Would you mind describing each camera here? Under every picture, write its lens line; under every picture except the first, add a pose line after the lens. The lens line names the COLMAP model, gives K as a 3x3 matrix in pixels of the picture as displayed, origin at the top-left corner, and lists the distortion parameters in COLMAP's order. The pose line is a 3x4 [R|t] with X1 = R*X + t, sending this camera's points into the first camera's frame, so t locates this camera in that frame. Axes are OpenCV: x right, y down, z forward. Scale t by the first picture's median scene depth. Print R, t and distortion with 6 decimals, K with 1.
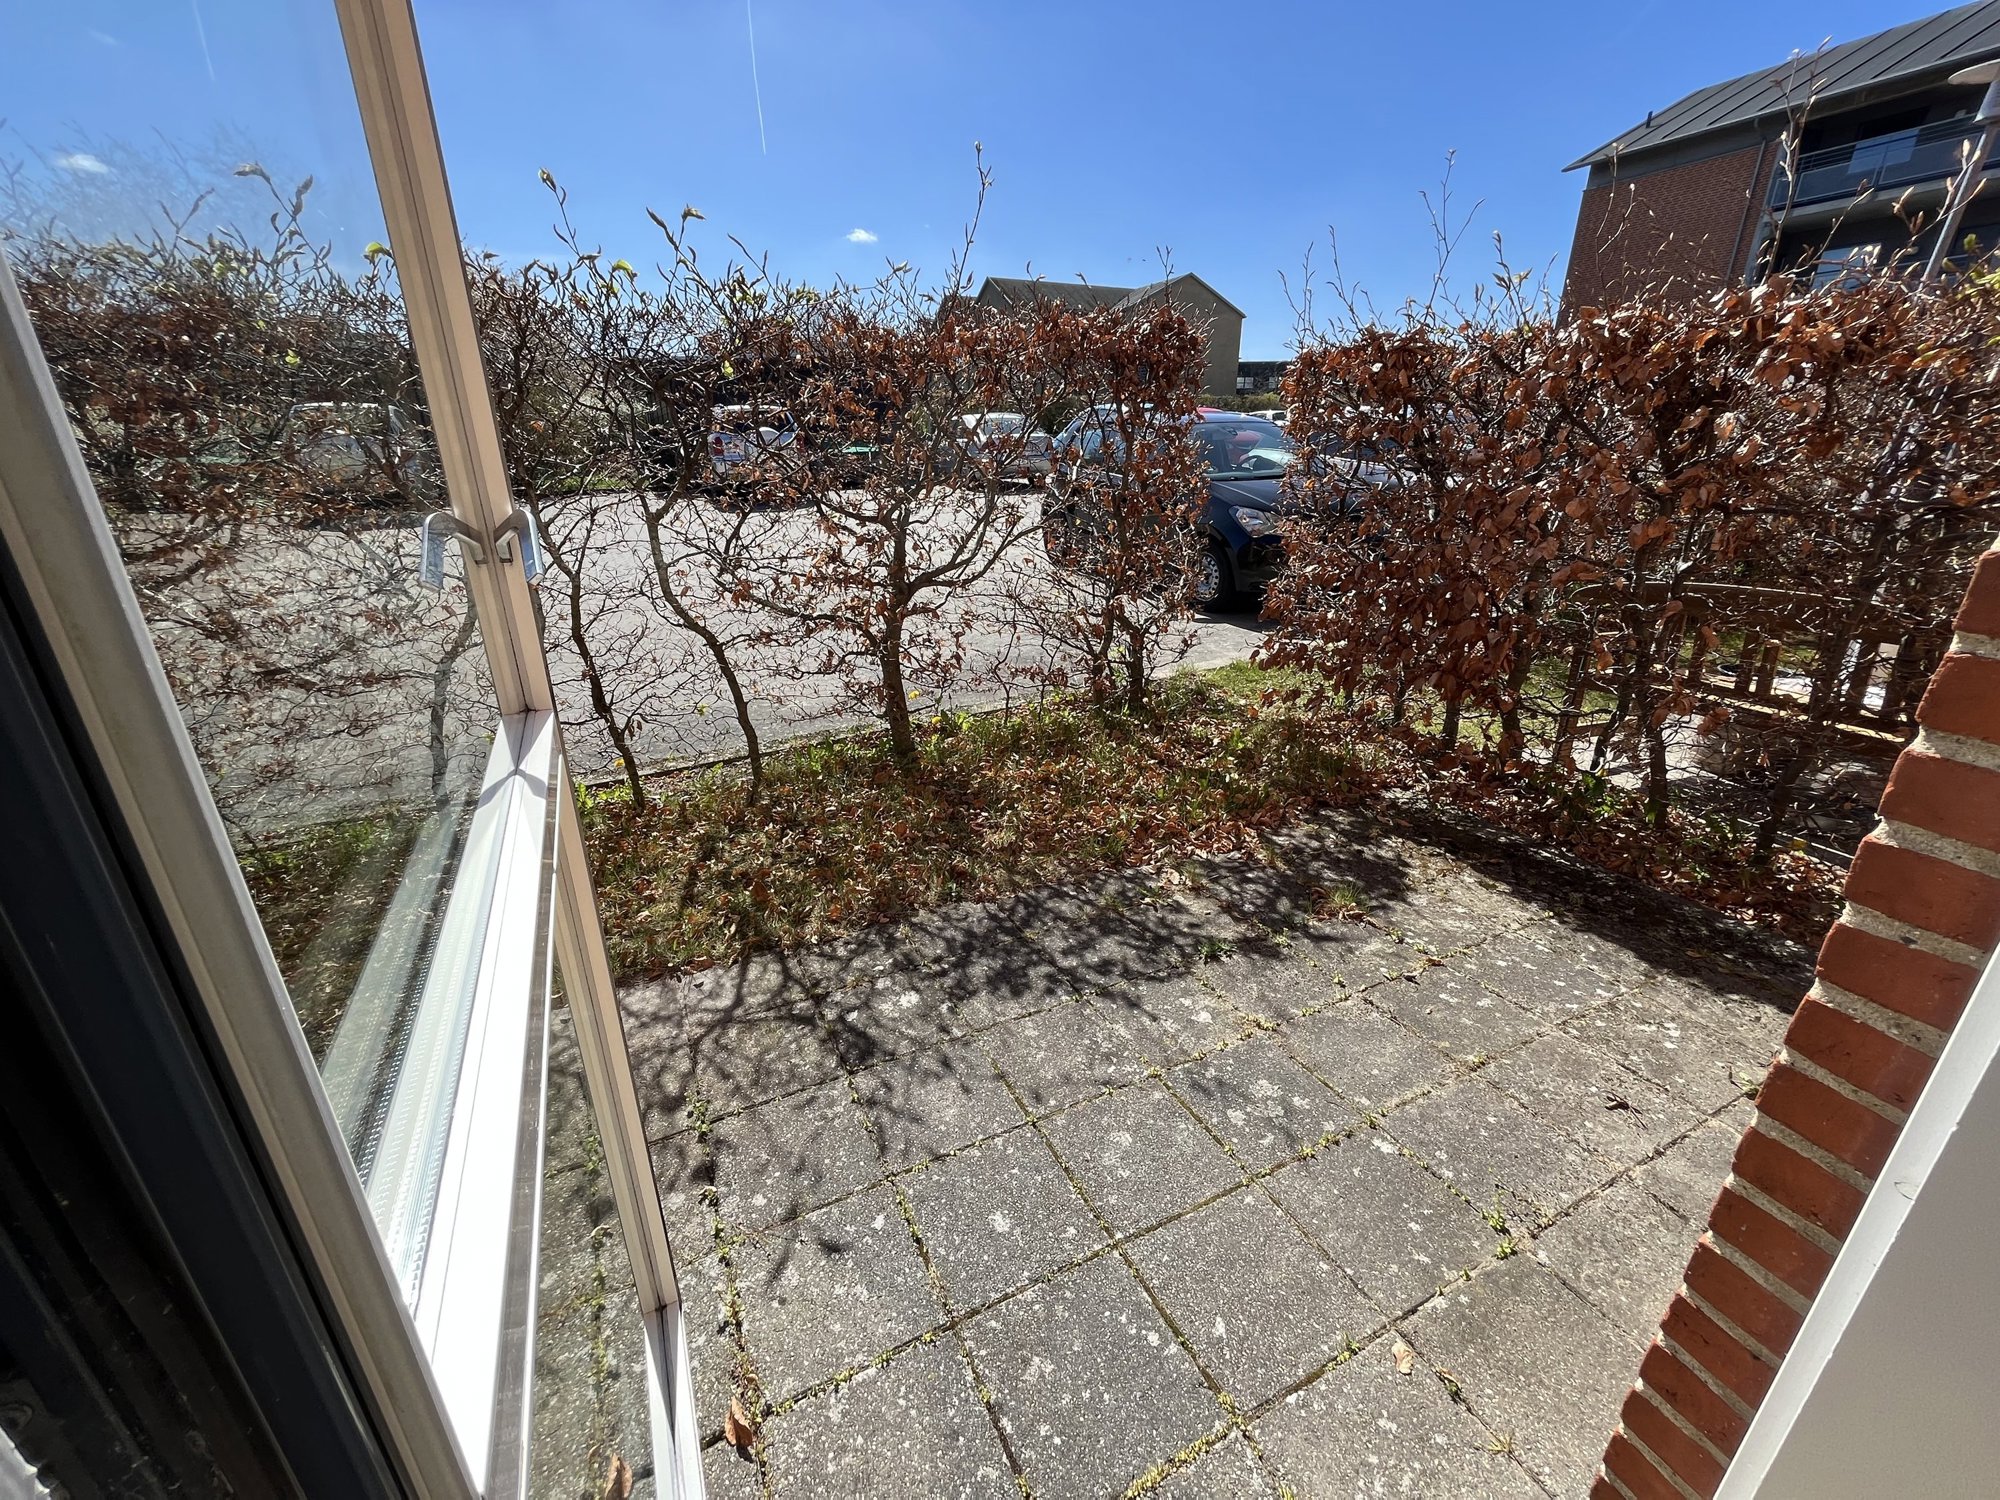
lens RADIAL K [[806.5, 0, 995.7], [0, 806.5, 747.5], [0, 0, 1]] dist [0.000191, -0.000067]
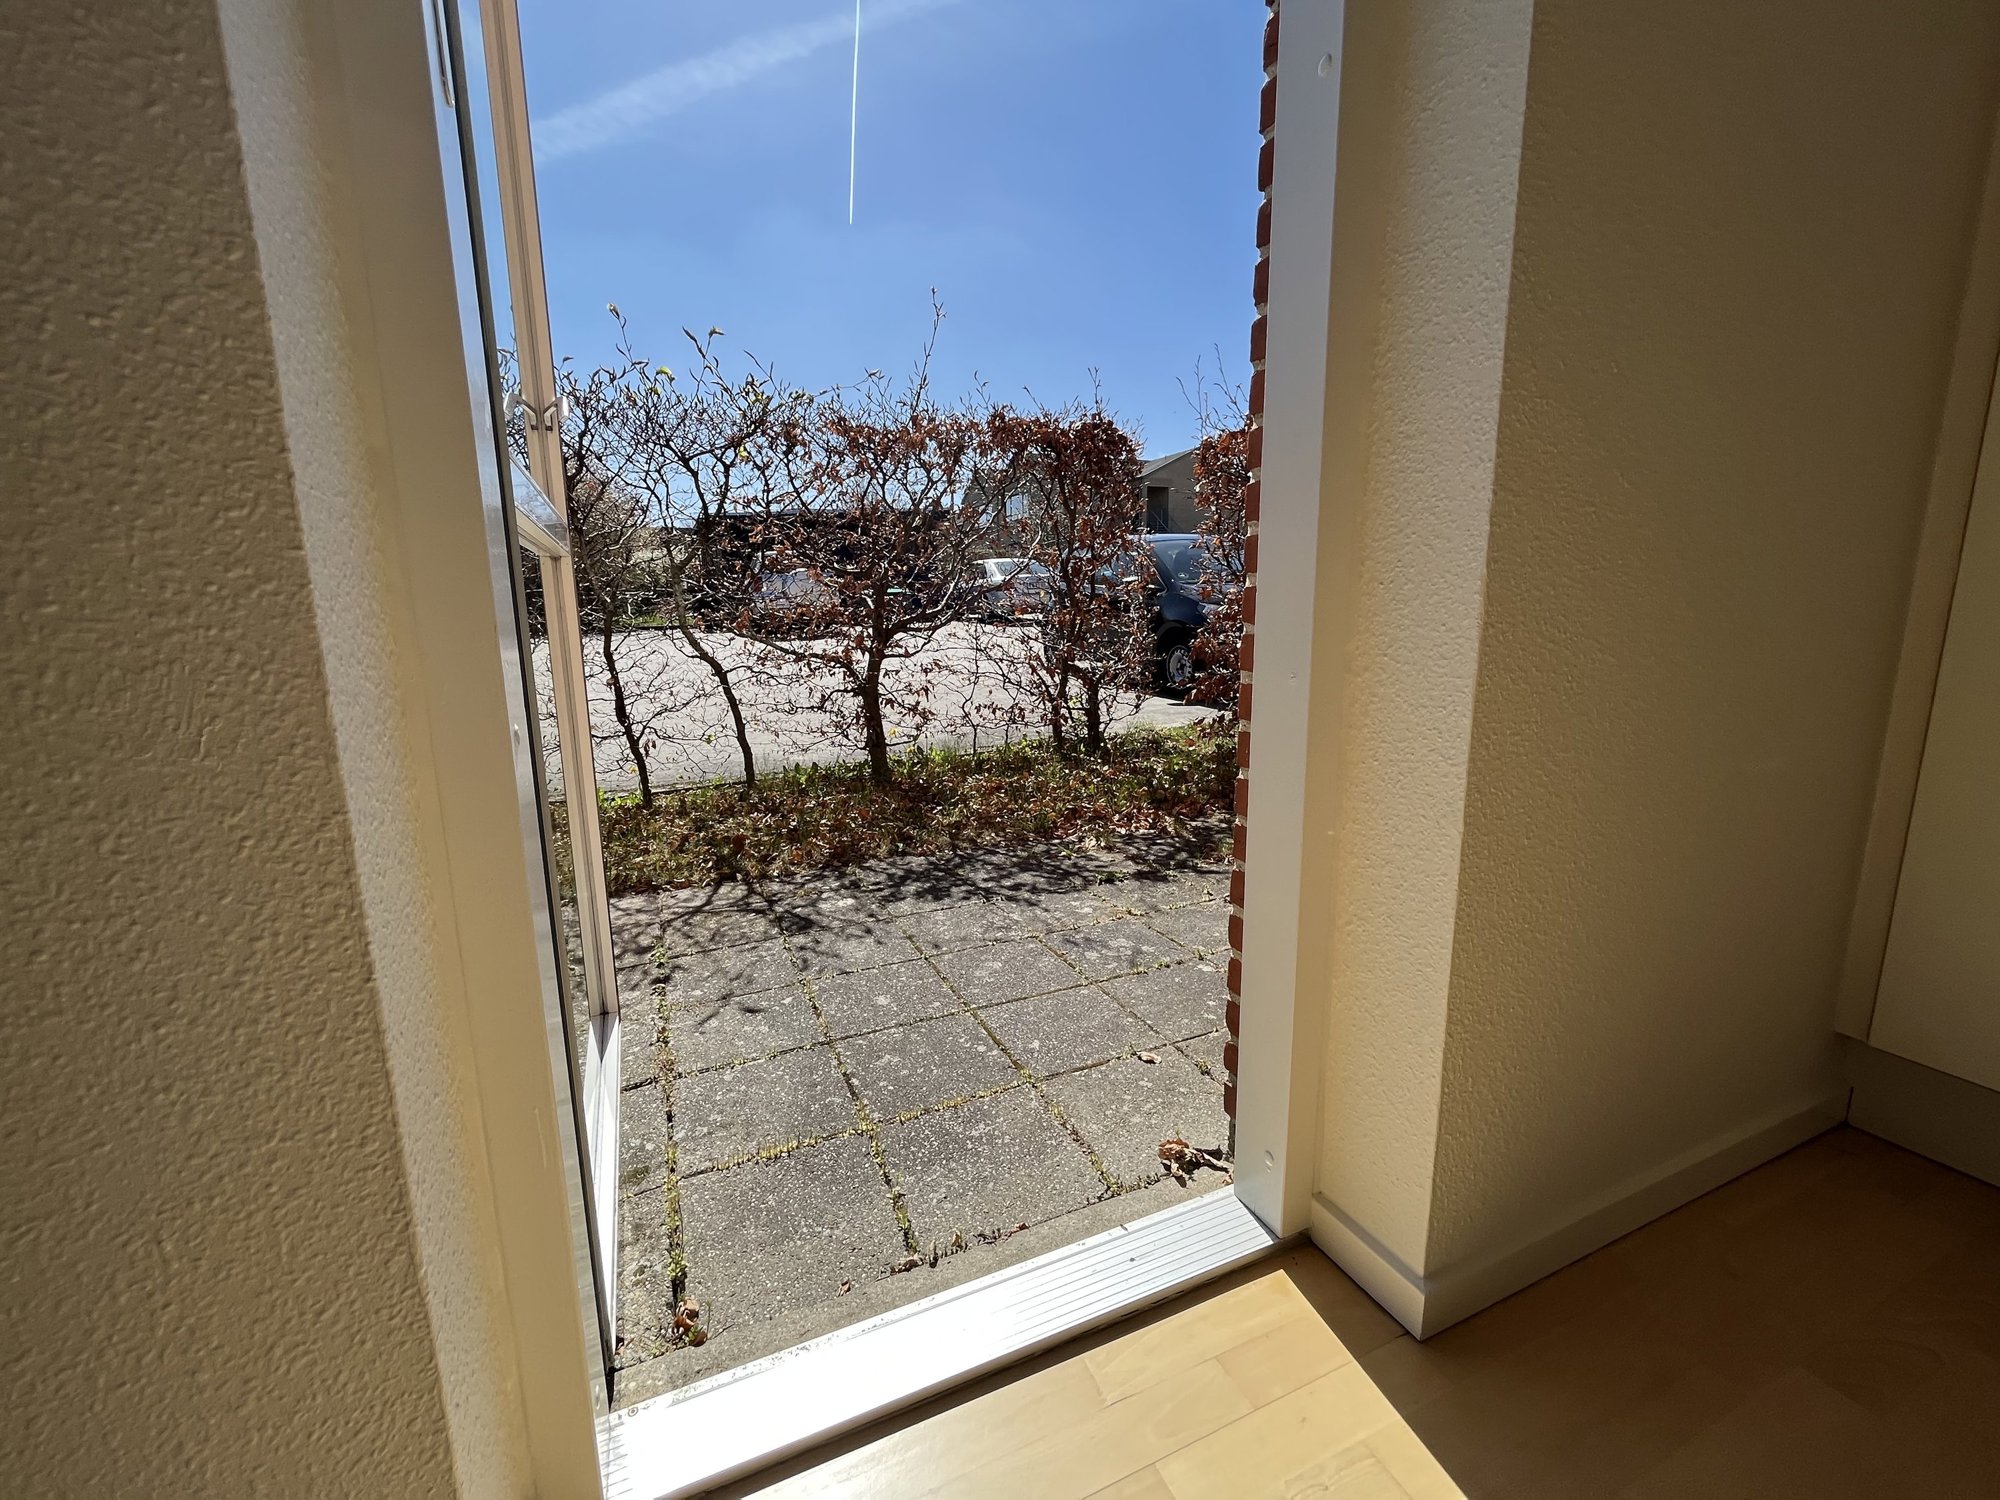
lens RADIAL K [[806.5, 0, 995.7], [0, 806.5, 747.5], [0, 0, 1]] dist [0.000191, -0.000067]
pose [[0.999355, -0.003030, -0.035775, 0.137210], [-0.003496, 0.983488, -0.180942, 0.264331], [0.035732, 0.180951, 0.982843, -0.189149]]
